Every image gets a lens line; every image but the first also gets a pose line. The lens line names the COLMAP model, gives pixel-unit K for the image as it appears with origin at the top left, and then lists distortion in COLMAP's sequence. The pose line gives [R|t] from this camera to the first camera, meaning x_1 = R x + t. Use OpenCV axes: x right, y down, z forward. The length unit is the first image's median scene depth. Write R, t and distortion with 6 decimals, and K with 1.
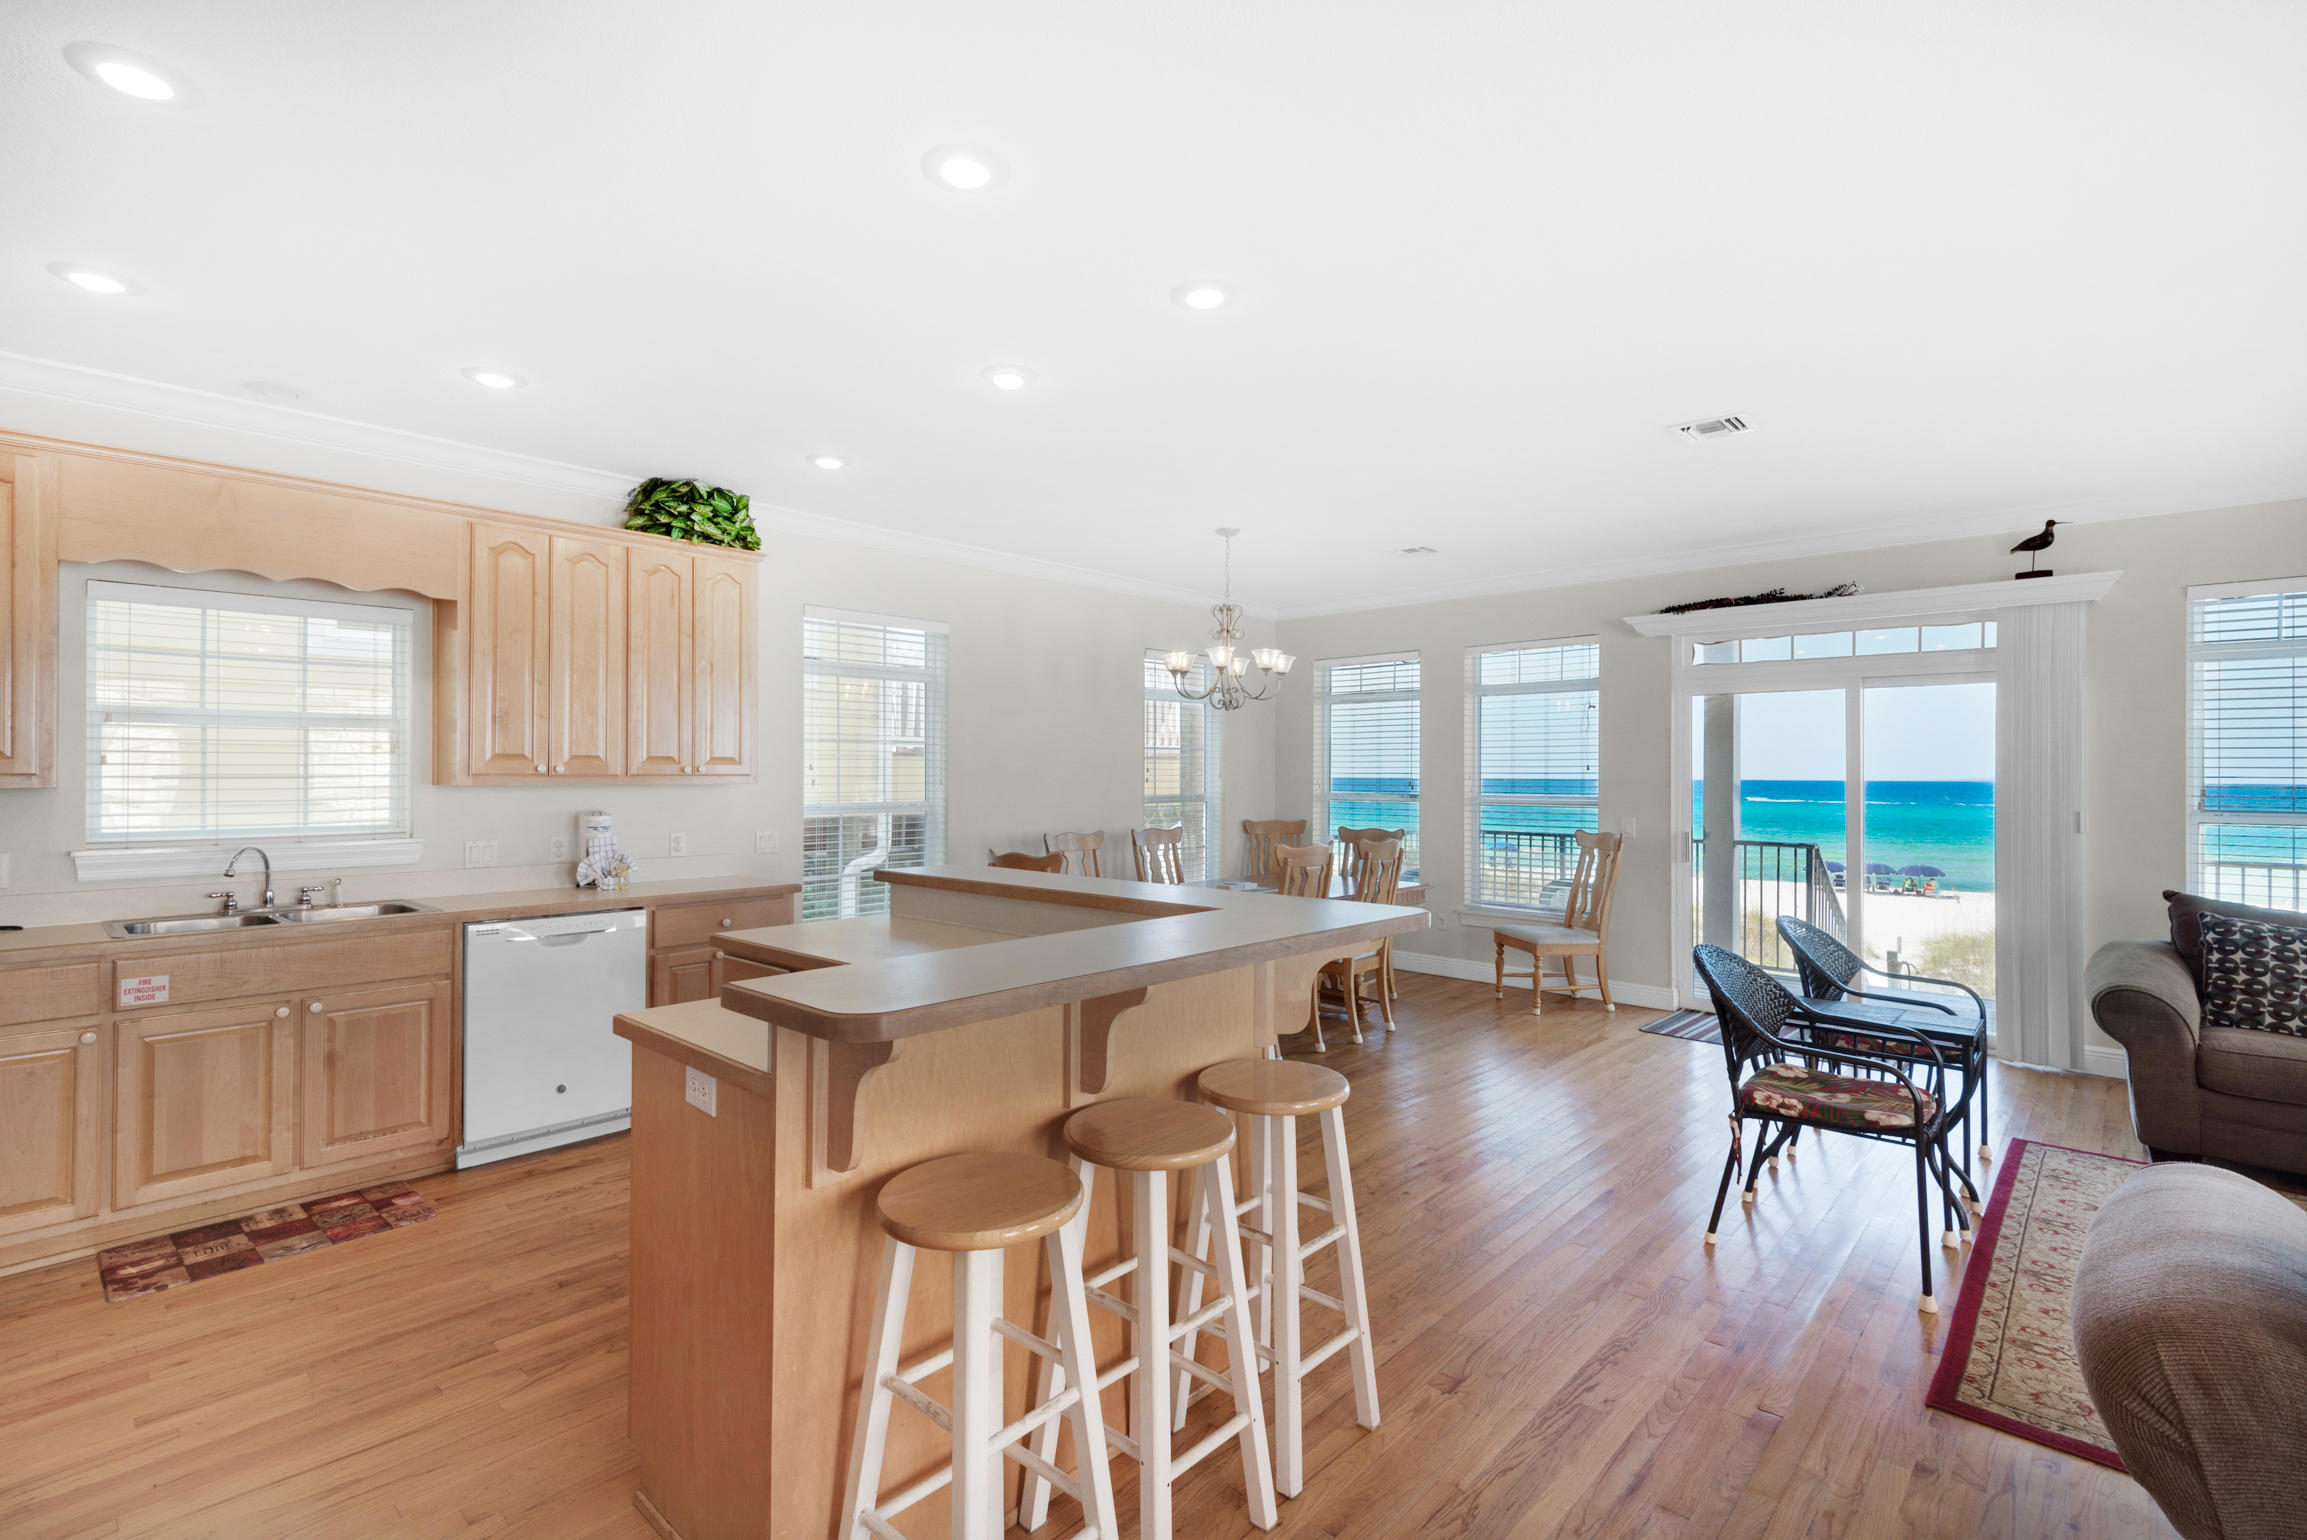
lens RADIAL K [[1068.3, 0, 1157.5], [0, 1068.3, 764.7], [0, 0, 1]] dist [0.000253, -0.000095]
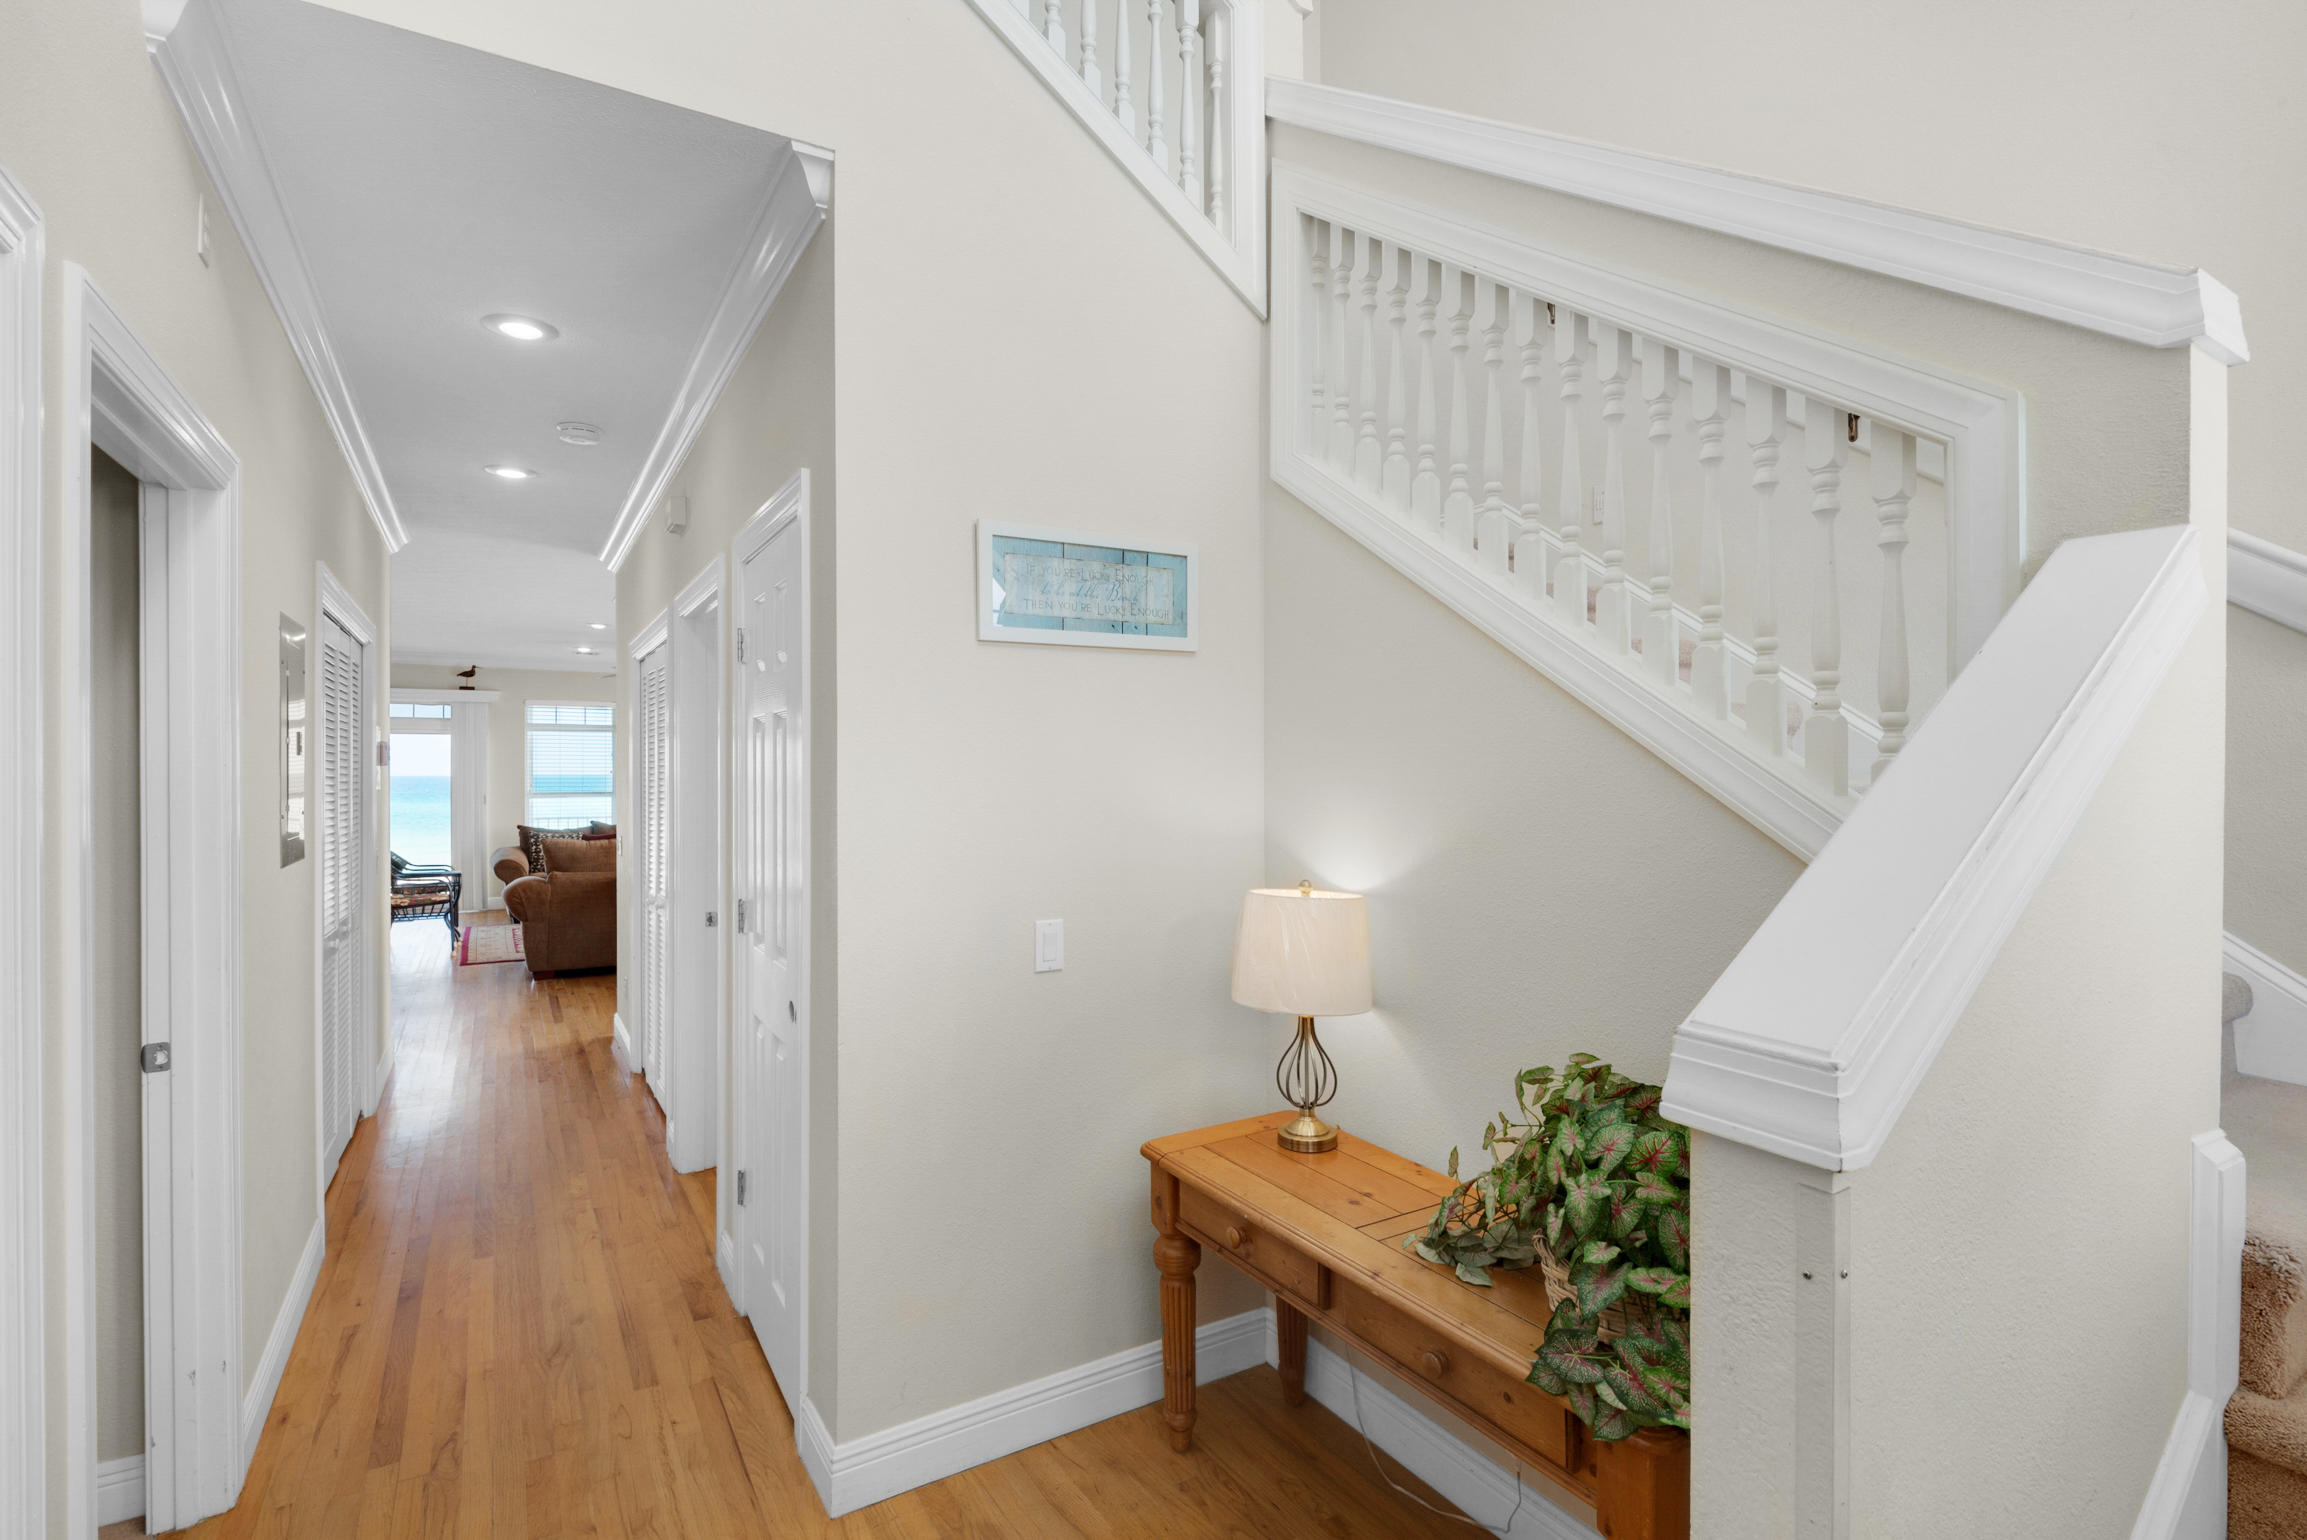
lens RADIAL K [[1087.0, 0, 1161.0], [0, 1087.0, 774.3], [0, 0, 1]] dist [0.002495, 0.000145]
pose [[0.278229, -0.006960, 0.960490, -0.414877], [-0.001229, 0.999970, 0.007602, -0.008413], [-0.960514, -0.003296, 0.278212, -0.441885]]
